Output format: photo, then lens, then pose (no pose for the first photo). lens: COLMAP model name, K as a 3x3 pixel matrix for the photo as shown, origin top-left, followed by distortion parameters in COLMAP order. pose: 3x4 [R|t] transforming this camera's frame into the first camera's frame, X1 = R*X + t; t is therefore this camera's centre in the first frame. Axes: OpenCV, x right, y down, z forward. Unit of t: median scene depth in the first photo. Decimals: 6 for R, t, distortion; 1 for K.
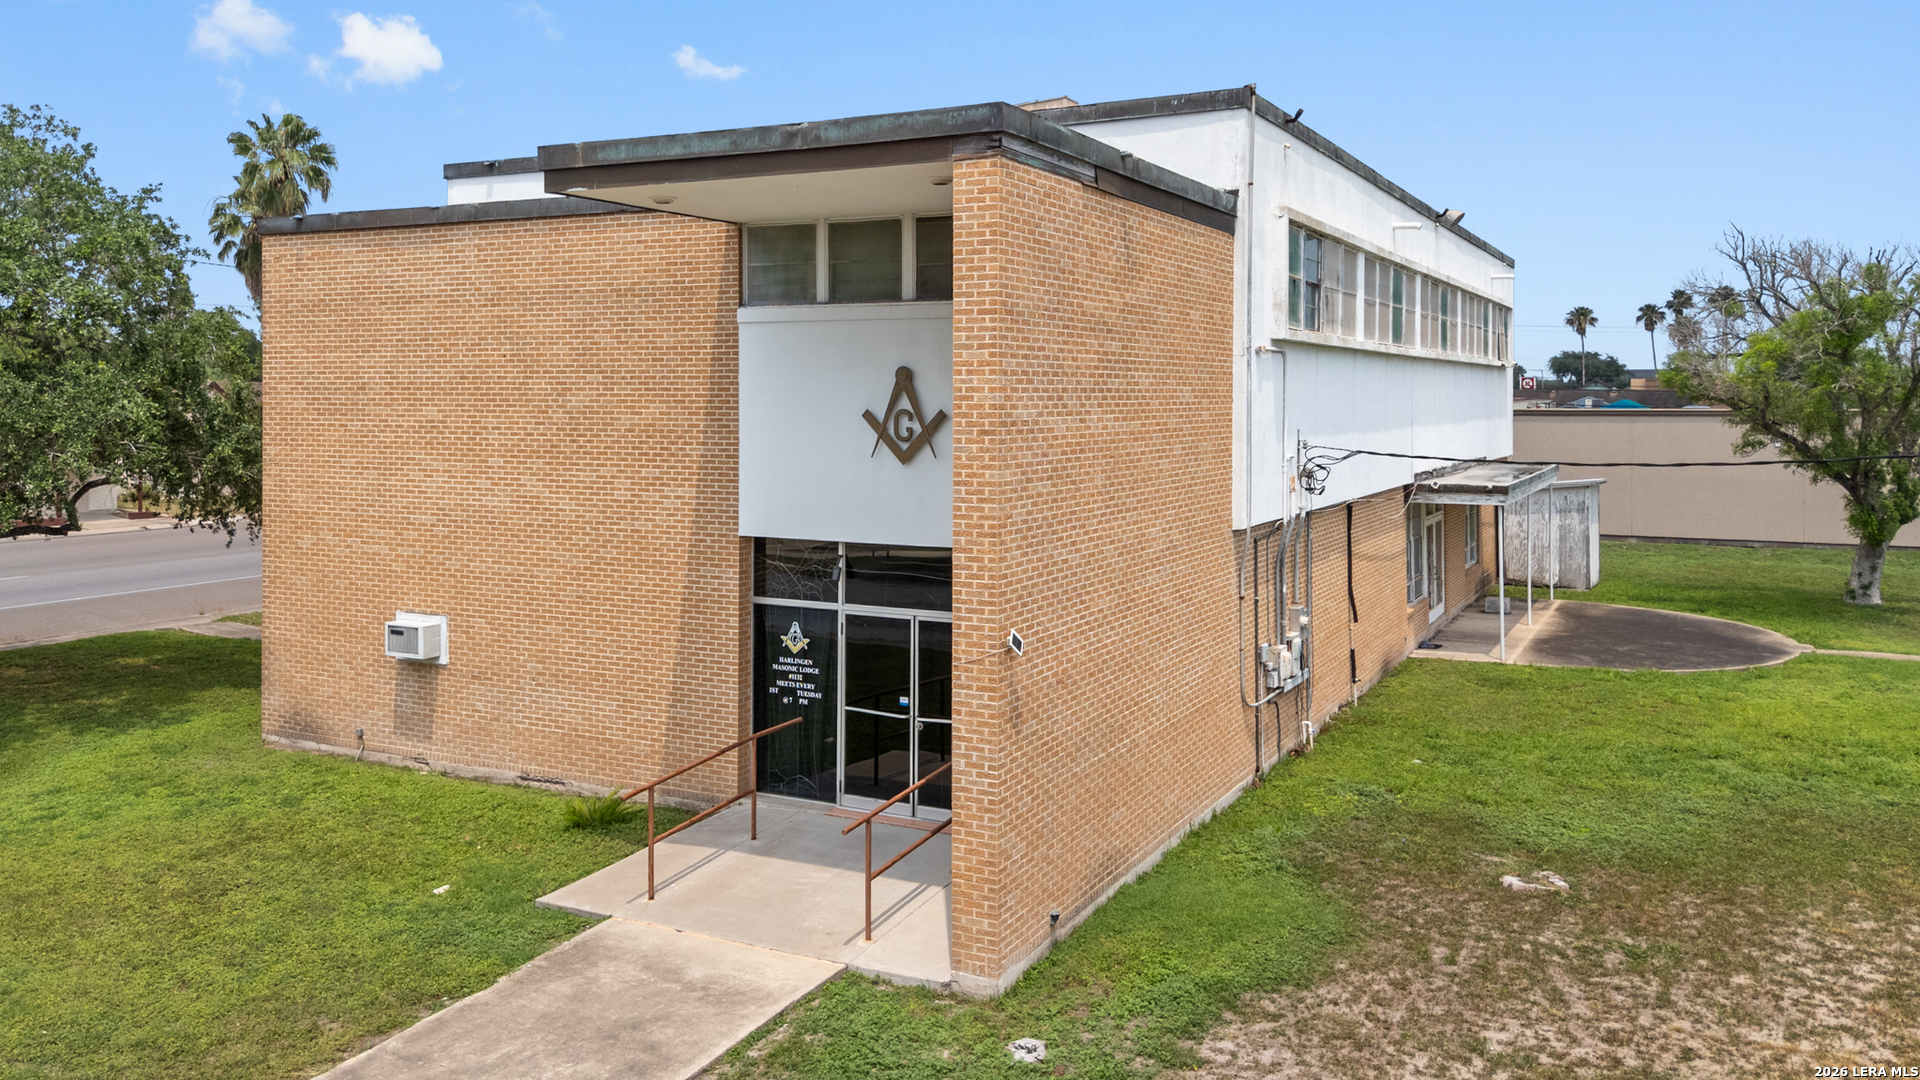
lens RADIAL K [[1416.7, 0, 960.0], [0, 1416.7, 540.0], [0, 0, 1]] dist [0.003171, 0.001182]
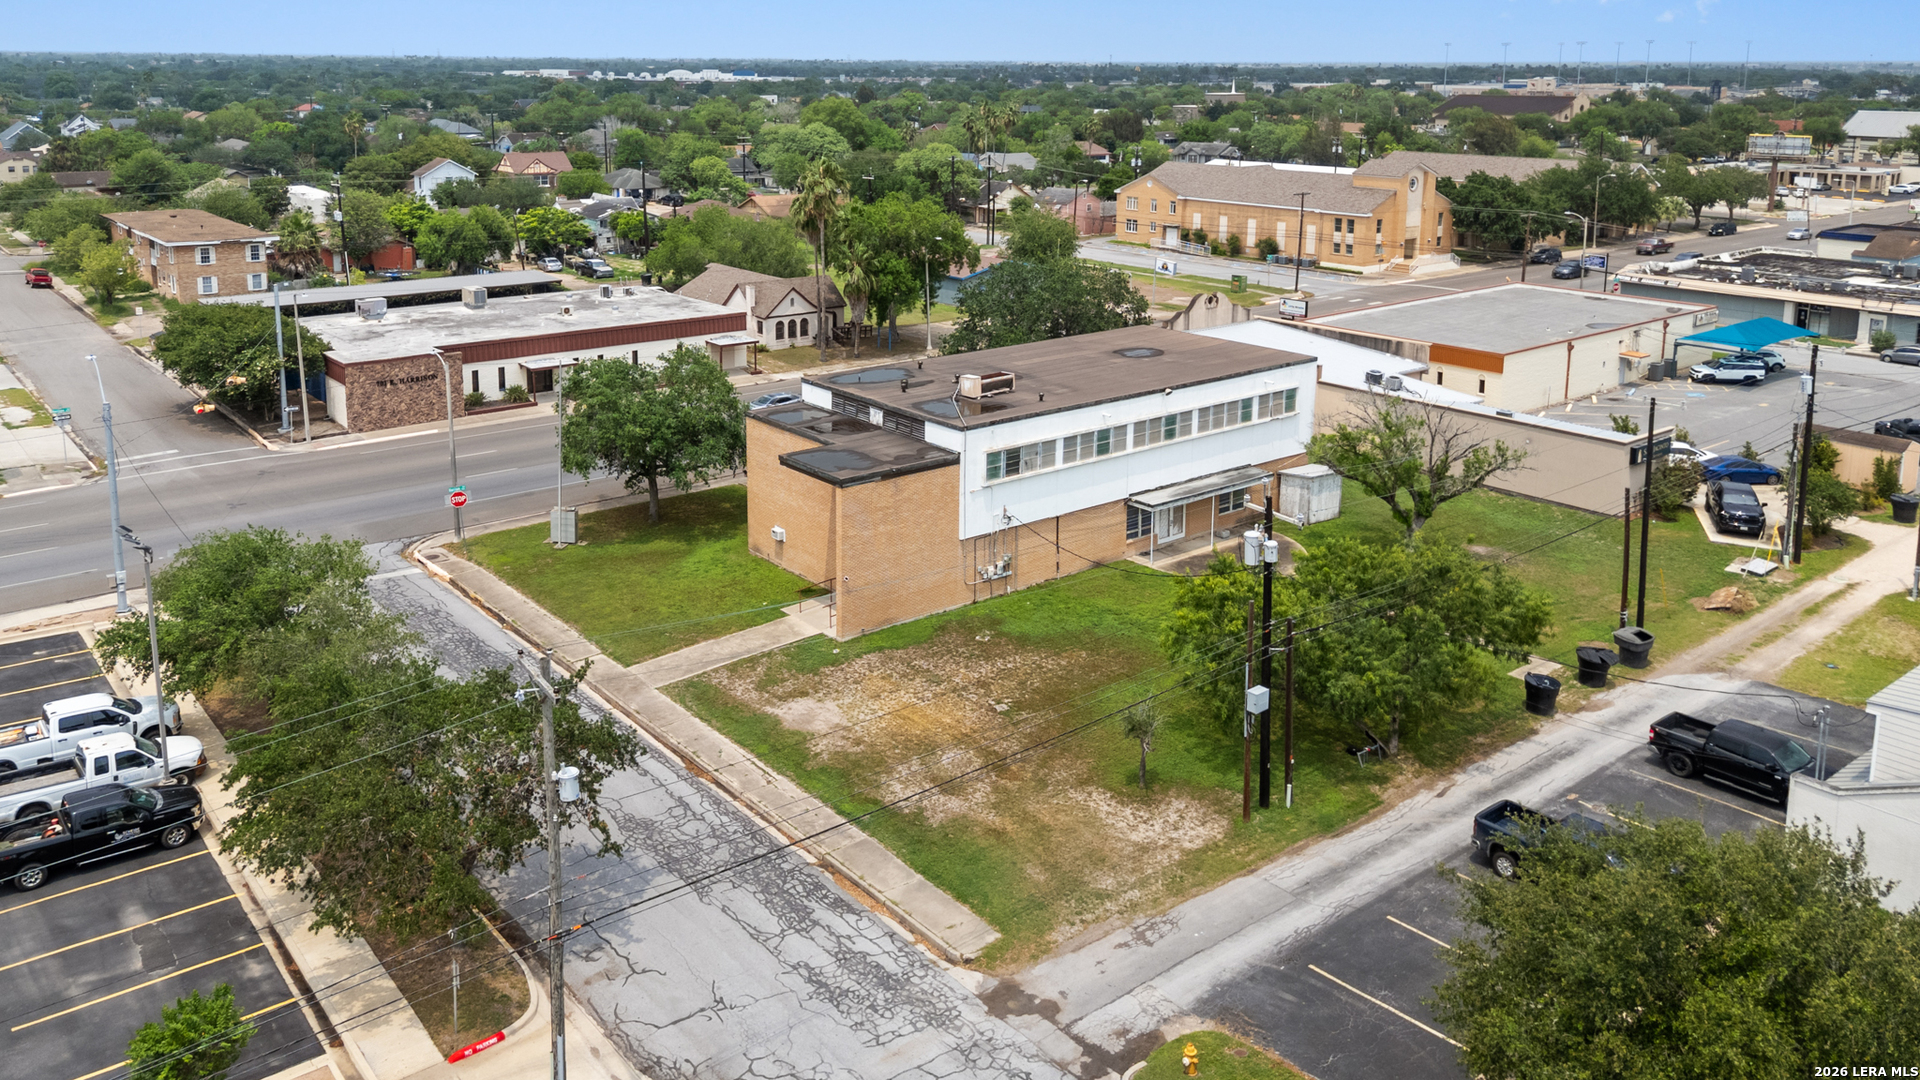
lens RADIAL K [[1330.6, 0, 960.0], [0, 1330.6, 540.0], [0, 0, 1]] dist [0.000030, 0.000214]
pose [[0.913235, 0.133104, -0.385077, 1.424741], [-0.040353, 0.970034, 0.239597, -0.781370], [0.405429, -0.203269, 0.891240, -1.974002]]
